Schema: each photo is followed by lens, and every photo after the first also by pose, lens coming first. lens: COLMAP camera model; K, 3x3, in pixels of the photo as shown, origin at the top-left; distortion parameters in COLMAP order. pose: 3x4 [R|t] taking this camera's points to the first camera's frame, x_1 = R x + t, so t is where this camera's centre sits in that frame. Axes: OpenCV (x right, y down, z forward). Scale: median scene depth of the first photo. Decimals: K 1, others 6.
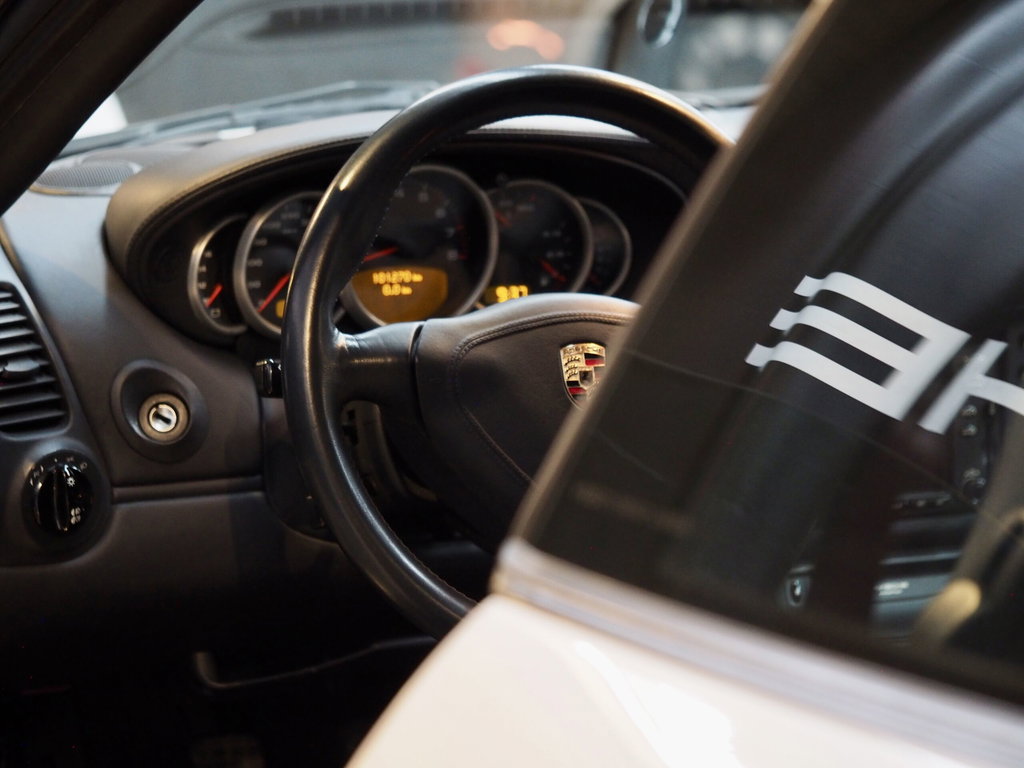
lens RADIAL K [[3668.3, 0, 512.0], [0, 3668.3, 384.0], [0, 0, 1]] dist [-0.040483, 0.011494]
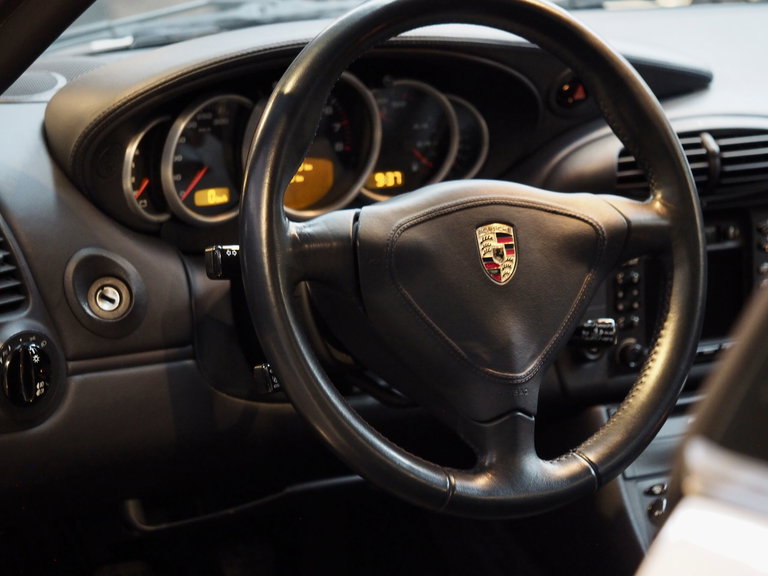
lens RADIAL K [[2751.2, 0, 384.0], [0, 2751.2, 288.0], [0, 0, 1]] dist [-0.040483, 0.011494]
pose [[0.993653, -0.030382, 0.108311, -0.103465], [0.027704, 0.999274, 0.026140, -0.013922], [-0.109027, -0.022974, 0.993773, 0.148788]]
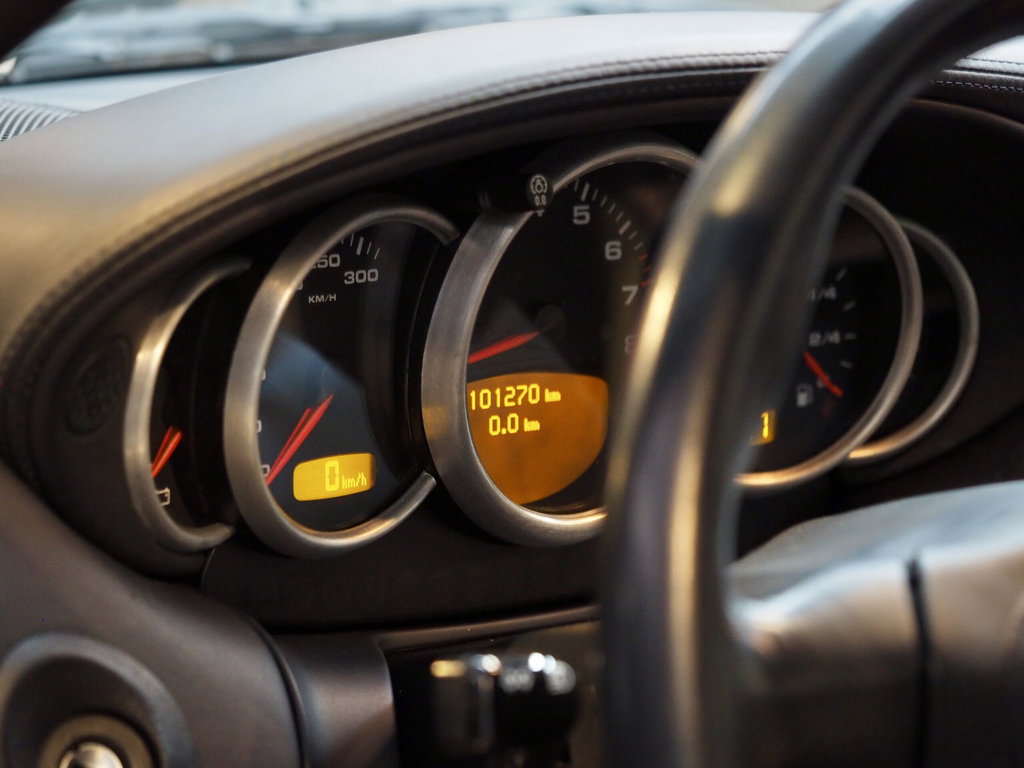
lens RADIAL K [[3668.3, 0, 512.0], [0, 3668.3, 384.0], [0, 0, 1]] dist [-0.040483, 0.011494]
pose [[0.968477, -0.012827, 0.248772, -0.151299], [0.010157, 0.999876, 0.012016, -0.038248], [-0.248896, -0.009111, 0.968487, 0.607992]]
